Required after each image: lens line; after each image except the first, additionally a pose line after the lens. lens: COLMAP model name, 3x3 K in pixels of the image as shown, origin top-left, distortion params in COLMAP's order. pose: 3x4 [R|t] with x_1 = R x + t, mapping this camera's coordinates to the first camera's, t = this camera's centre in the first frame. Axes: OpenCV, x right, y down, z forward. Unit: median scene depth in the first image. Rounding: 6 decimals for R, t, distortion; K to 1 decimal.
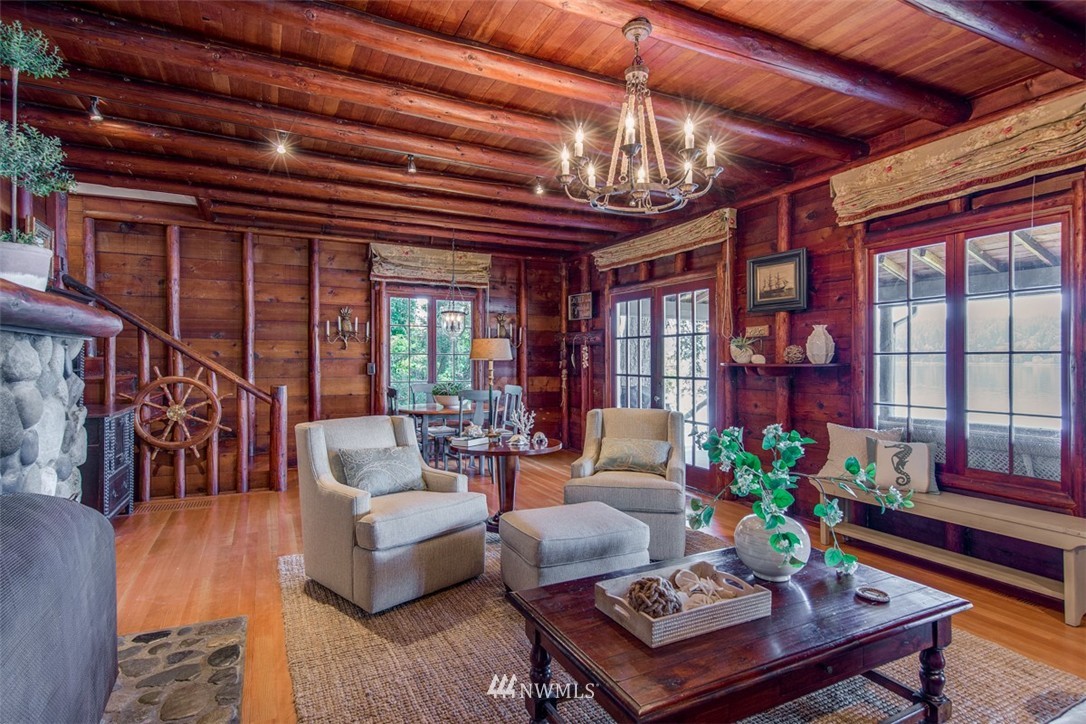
lens RADIAL K [[589.2, 0, 543.0], [0, 589.2, 362.0], [0, 0, 1]] dist [0.002601, 0.000189]
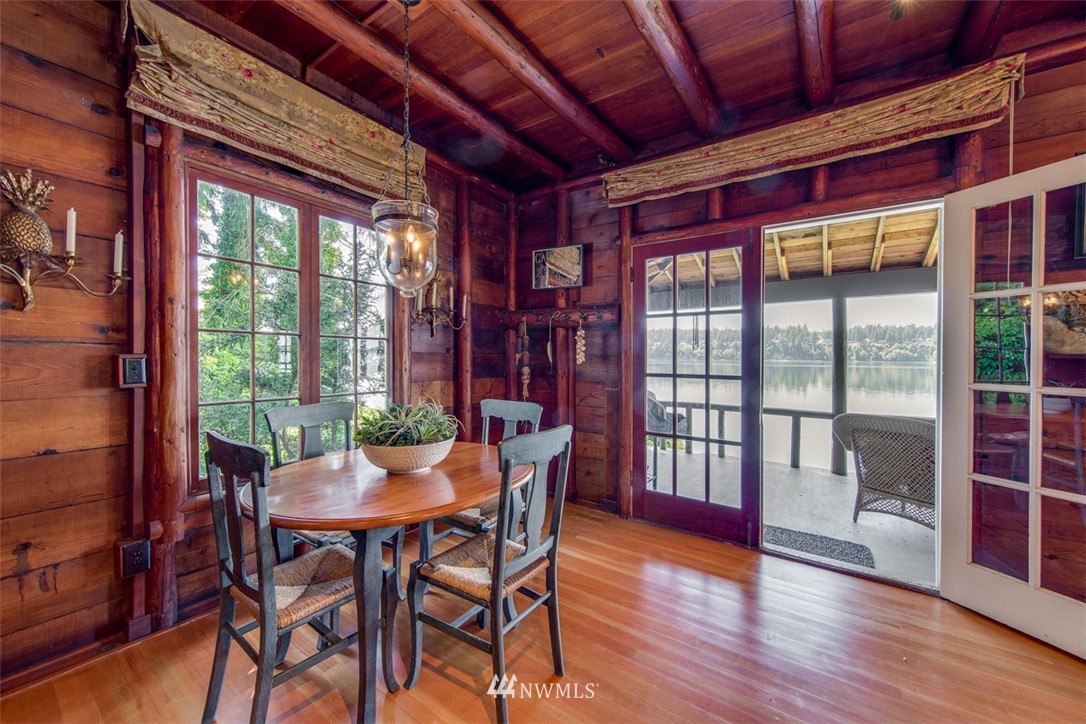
lens RADIAL K [[435.3, 0, 523.6], [0, 435.3, 360.1], [0, 0, 1]] dist [-0.000669, 0.000026]
pose [[0.897729, -0.001958, 0.440543, -0.196694], [-0.000567, 0.999984, 0.005600, 0.003414], [-0.440547, -0.005277, 0.897714, 0.666411]]
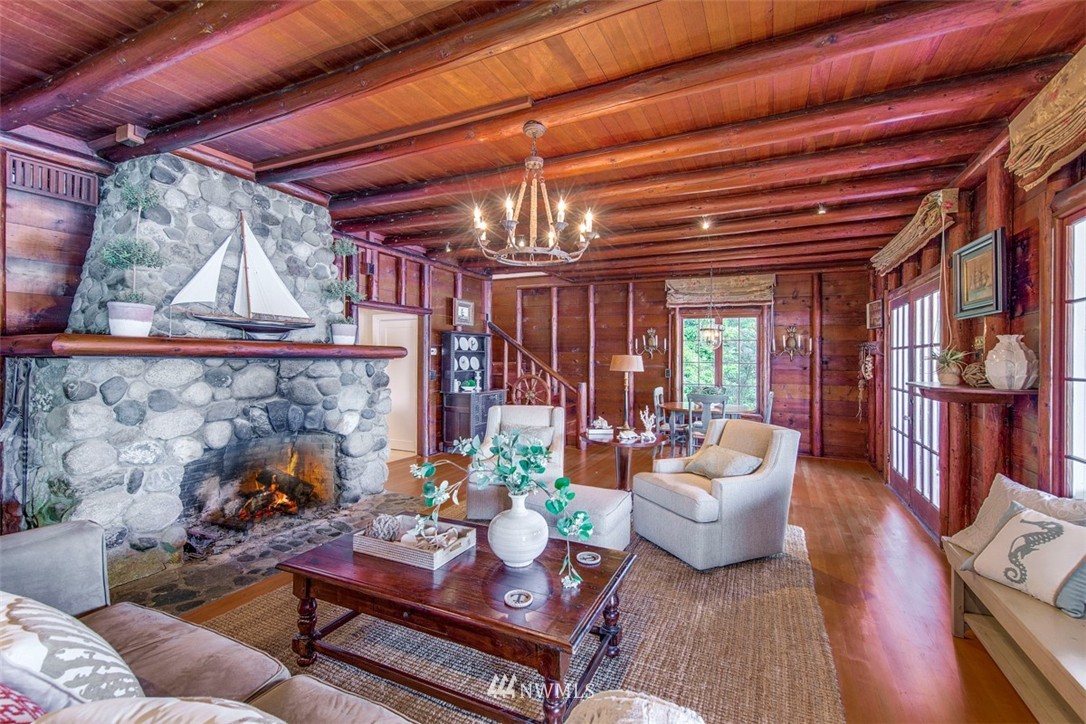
lens RADIAL K [[448.9, 0, 543.0], [0, 448.9, 362.0], [0, 0, 1]] dist [-0.001046, -0.000089]
pose [[0.611327, 0.013047, -0.791271, 0.345958], [-0.013504, 0.999890, 0.006055, -0.015959], [0.791263, 0.006984, 0.611436, 0.141982]]
